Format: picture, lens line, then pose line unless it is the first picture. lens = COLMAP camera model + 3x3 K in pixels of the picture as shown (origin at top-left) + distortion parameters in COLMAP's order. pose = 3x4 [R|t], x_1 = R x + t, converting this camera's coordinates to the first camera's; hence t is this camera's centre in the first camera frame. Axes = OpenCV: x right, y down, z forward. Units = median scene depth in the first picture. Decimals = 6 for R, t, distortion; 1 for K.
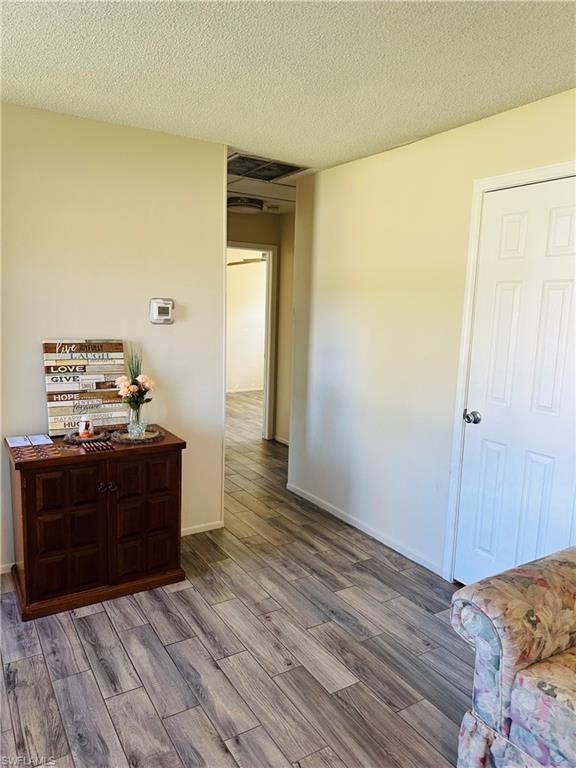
lens RADIAL K [[545.7, 0, 284.5], [0, 545.7, 391.5], [0, 0, 1]] dist [0.083436, -0.026733]
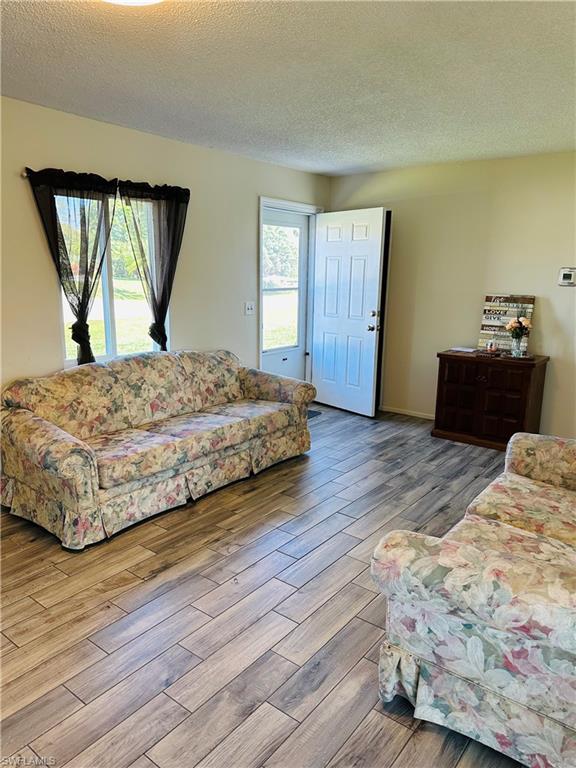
lens RADIAL K [[545.7, 0, 277.8], [0, 545.7, 365.3], [0, 0, 1]] dist [0.083436, -0.026733]
pose [[0.351286, 0.149134, -0.924315, 0.952687], [-0.154644, 0.982915, 0.099816, 0.052873], [0.923409, 0.107875, 0.368347, -0.203211]]
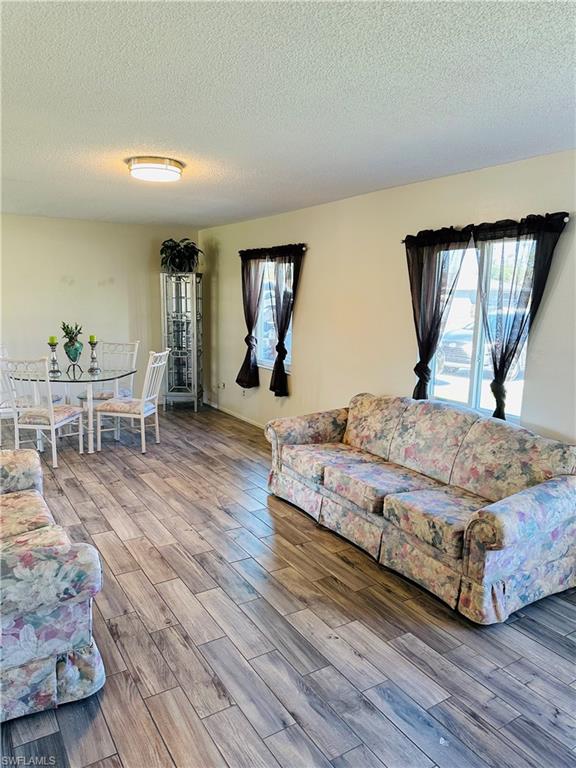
lens RADIAL K [[545.7, 0, 292.6], [0, 545.7, 370.1], [0, 0, 1]] dist [0.083436, -0.026733]
pose [[-0.998811, -0.038164, -0.030346, -0.026818], [-0.045254, 0.957272, 0.285625, -0.217803], [0.018149, 0.286658, -0.957861, 1.194755]]
